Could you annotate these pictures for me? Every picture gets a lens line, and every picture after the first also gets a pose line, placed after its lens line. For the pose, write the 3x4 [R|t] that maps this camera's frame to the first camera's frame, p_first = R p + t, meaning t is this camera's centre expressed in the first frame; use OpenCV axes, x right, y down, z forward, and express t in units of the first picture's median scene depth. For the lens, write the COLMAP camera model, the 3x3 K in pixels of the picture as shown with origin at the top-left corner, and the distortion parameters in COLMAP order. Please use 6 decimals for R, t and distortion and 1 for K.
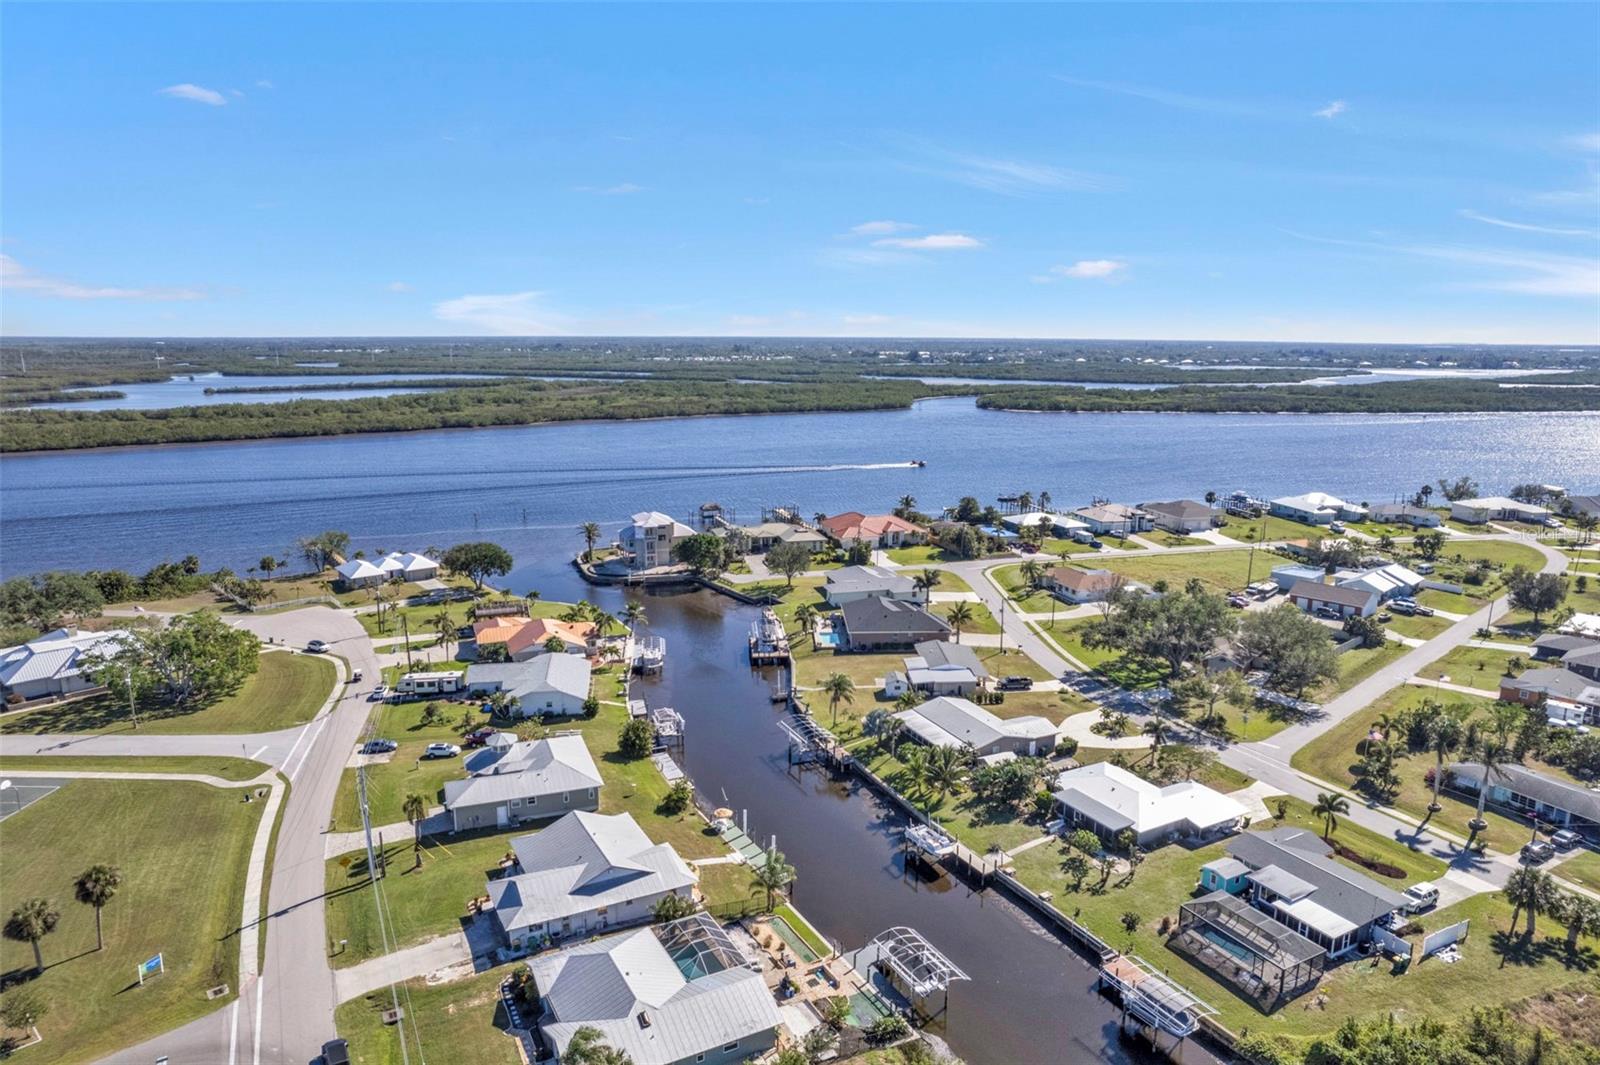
lens RADIAL K [[1023.8, 0, 813.3], [0, 1023.8, 549.5], [0, 0, 1]] dist [-0.076180, 0.068470]
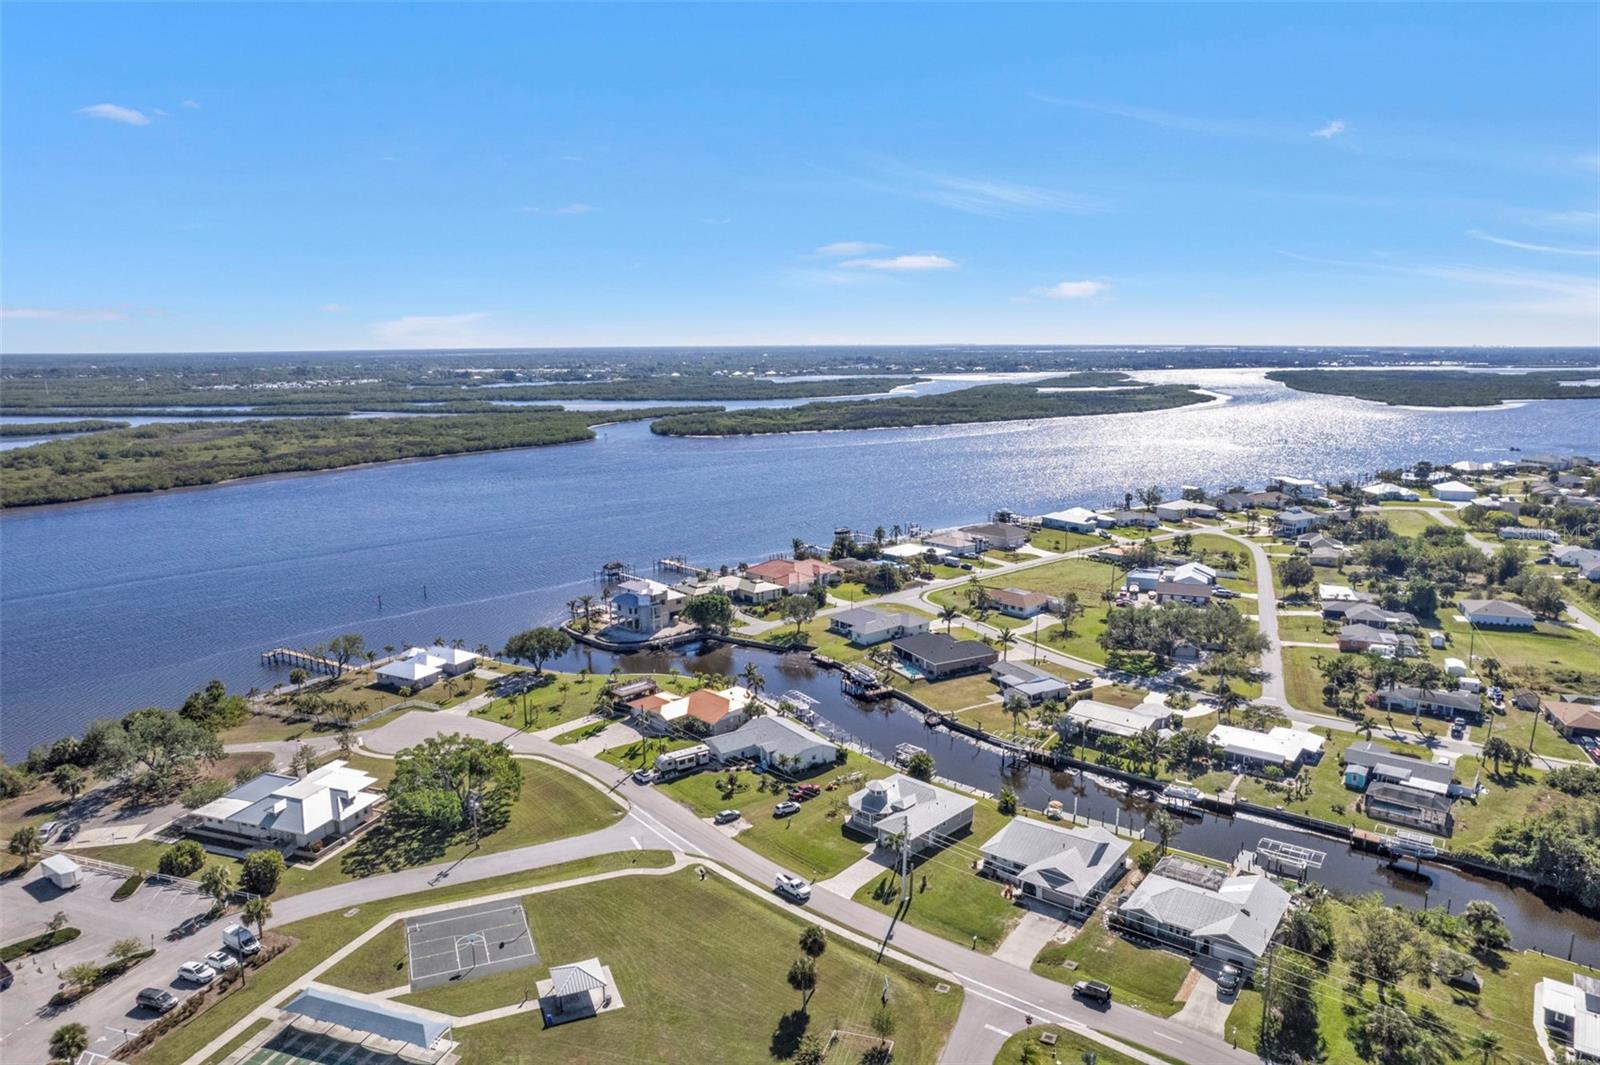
lens RADIAL K [[1023.8, 0, 813.3], [0, 1023.8, 549.5], [0, 0, 1]] dist [-0.076180, 0.068470]
pose [[0.908056, -0.092980, 0.408398, -0.617651], [0.095962, 0.995297, 0.013233, -0.093087], [-0.407708, 0.027174, 0.912708, -0.099850]]
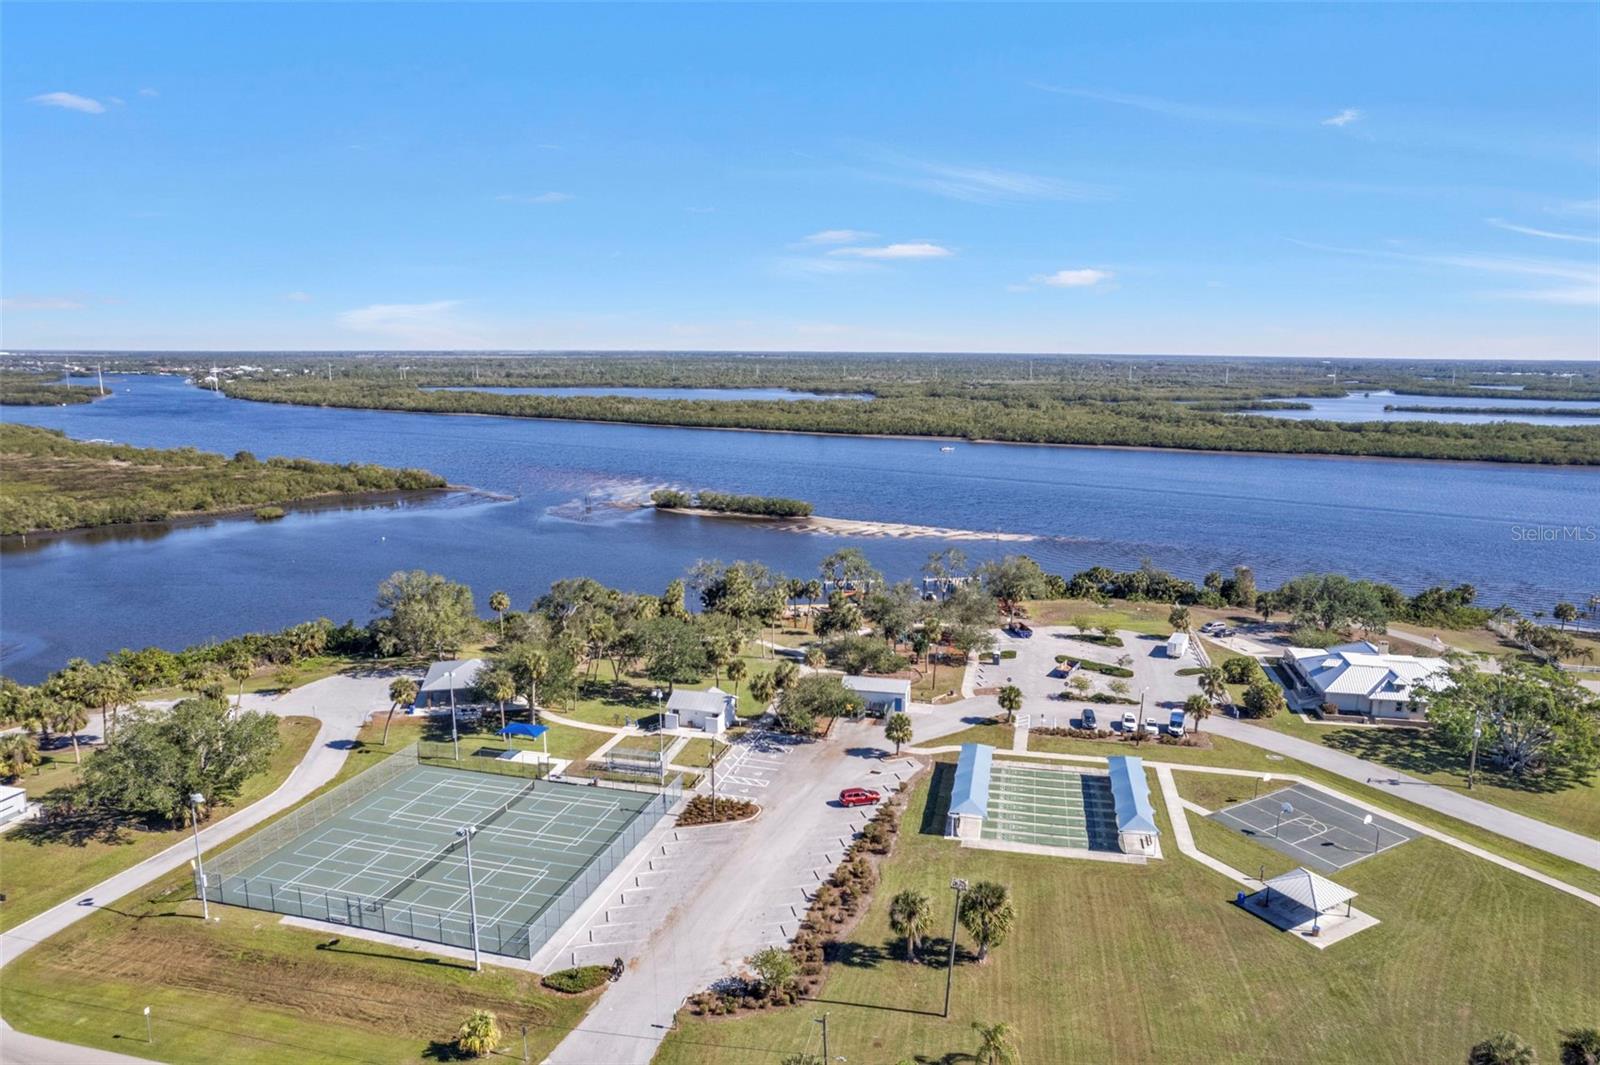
lens RADIAL K [[1023.8, 0, 813.3], [0, 1023.8, 549.5], [0, 0, 1]] dist [-0.076180, 0.068470]
pose [[0.517409, 0.163709, -0.839933, -0.237453], [-0.181040, 0.980254, 0.079536, 0.013493], [0.836369, 0.110908, 0.536830, 0.063693]]
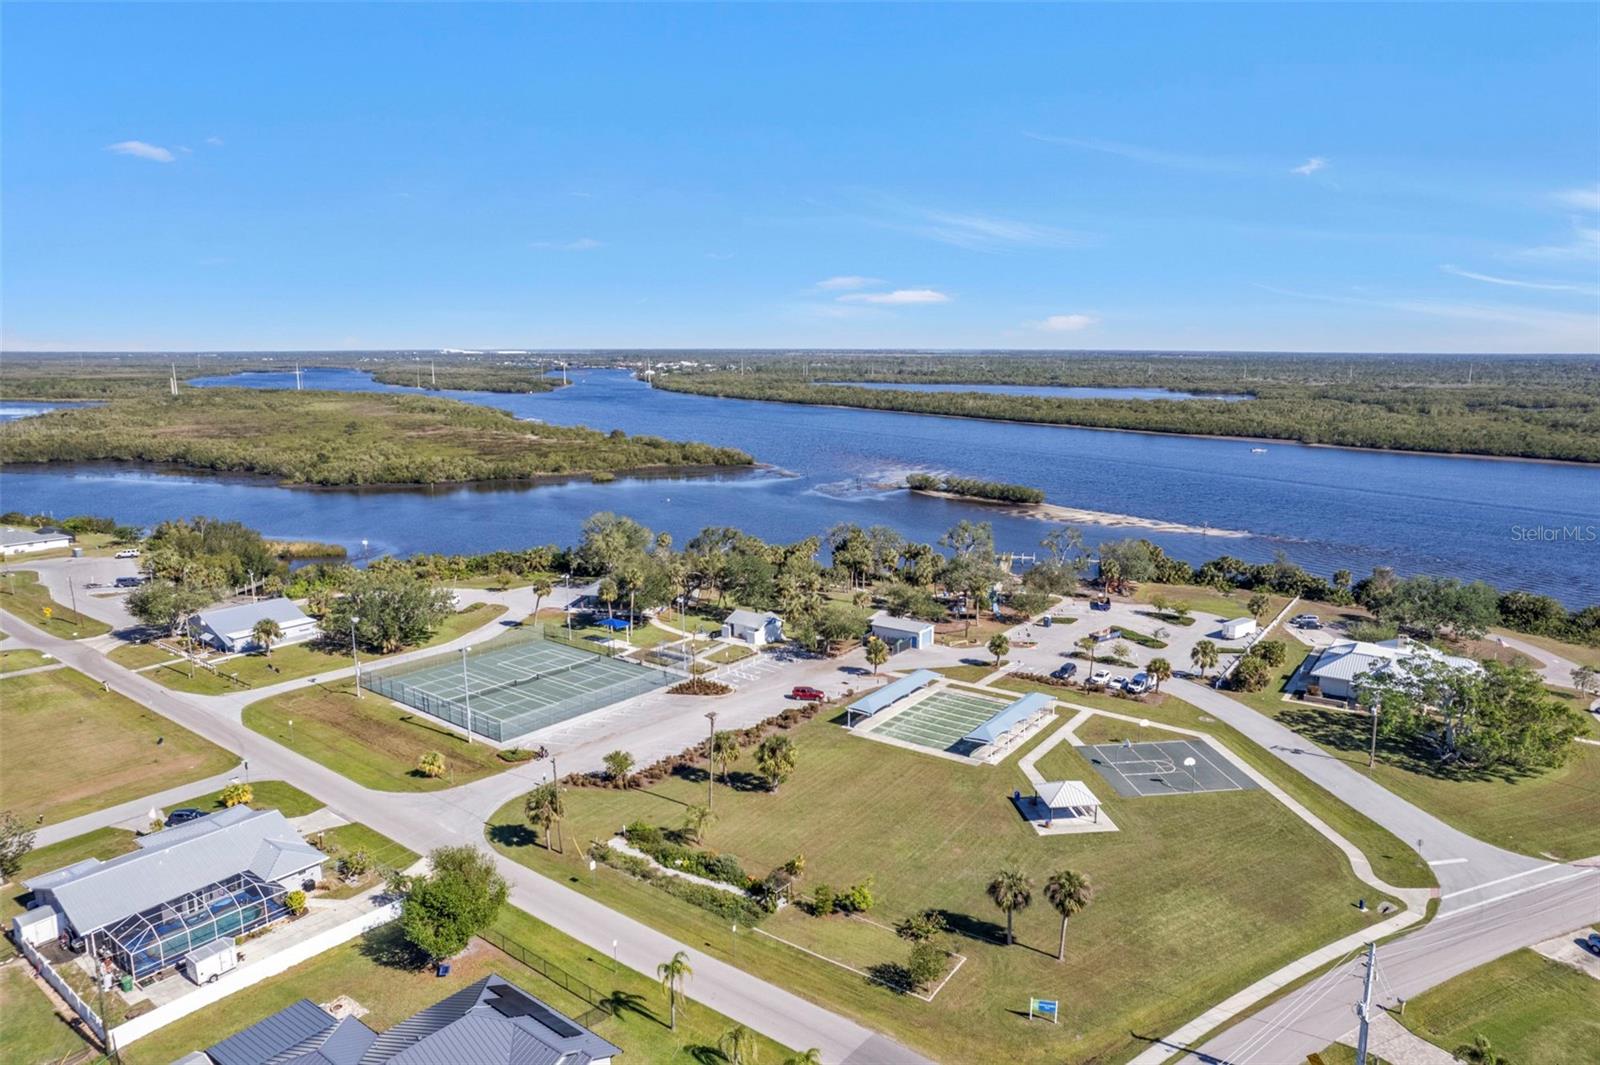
lens RADIAL K [[1023.8, 0, 813.3], [0, 1023.8, 549.5], [0, 0, 1]] dist [-0.076180, 0.068470]
pose [[0.142180, 0.188829, -0.971663, 0.039303], [-0.205450, 0.965887, 0.157644, -0.029490], [0.968285, 0.177215, 0.176124, 0.292523]]
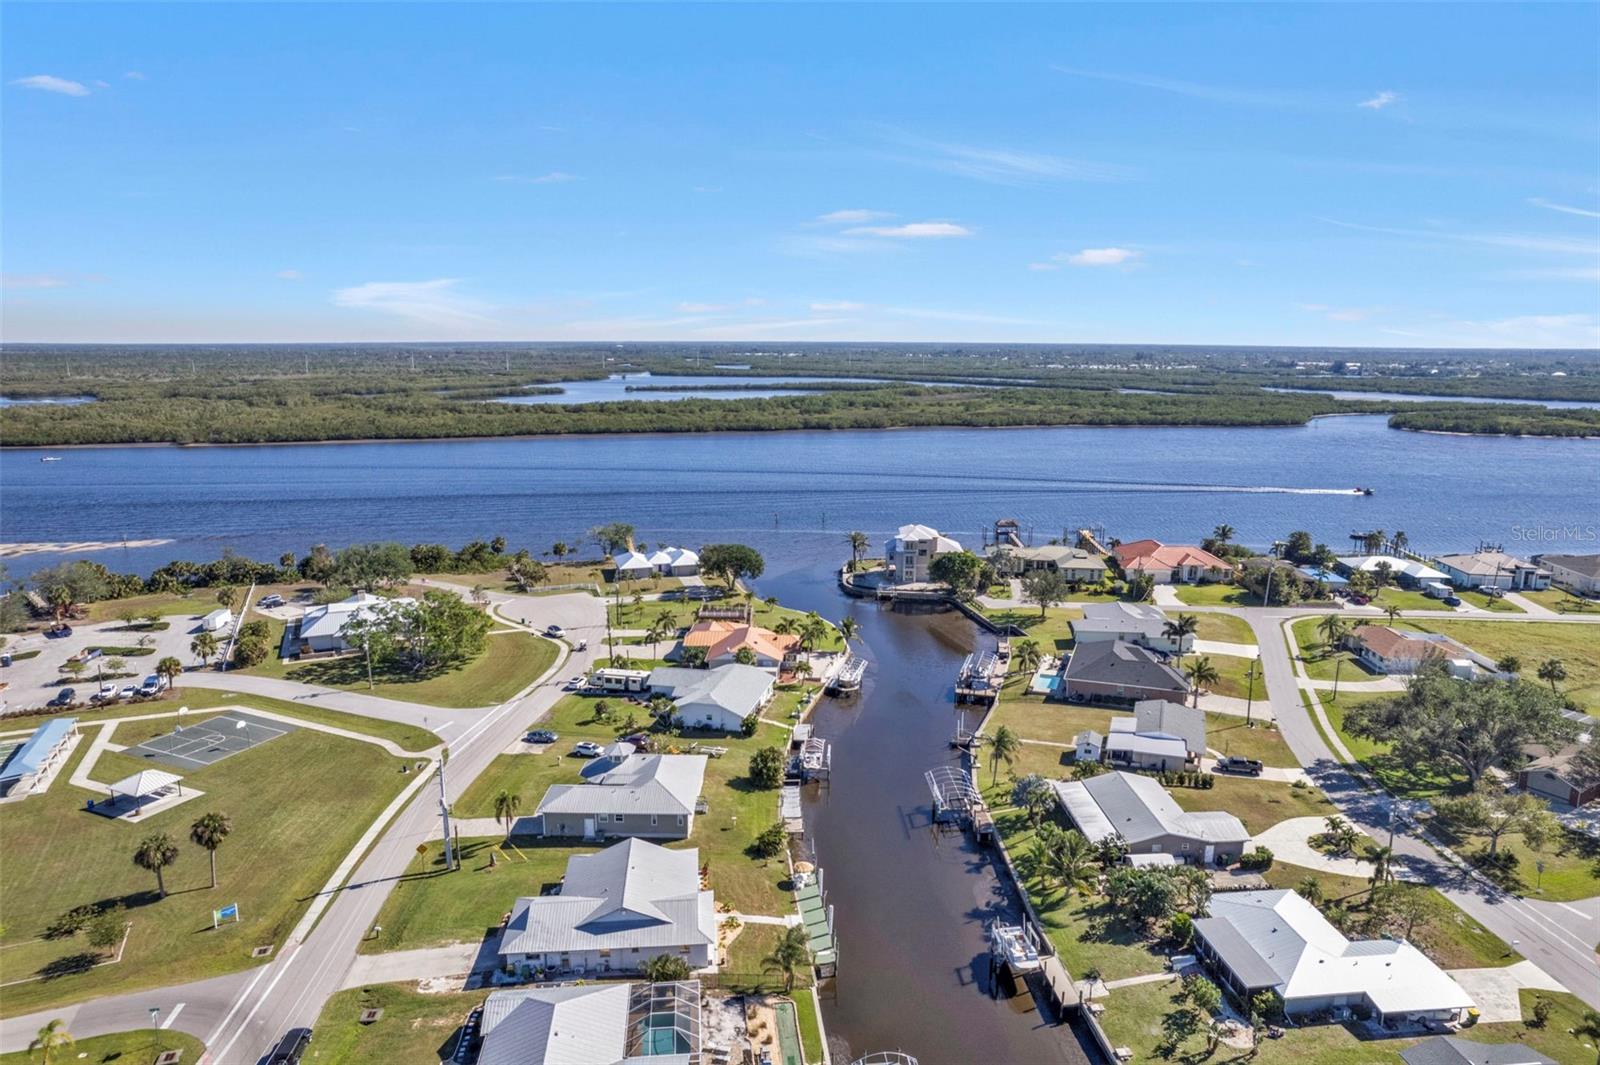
lens RADIAL K [[1023.8, 0, 813.3], [0, 1023.8, 549.5], [0, 0, 1]] dist [-0.076180, 0.068470]
pose [[0.925100, 0.075051, -0.372234, 0.155756], [-0.077441, 0.996960, 0.008549, -0.020496], [0.371744, 0.020918, 0.928100, 0.105205]]
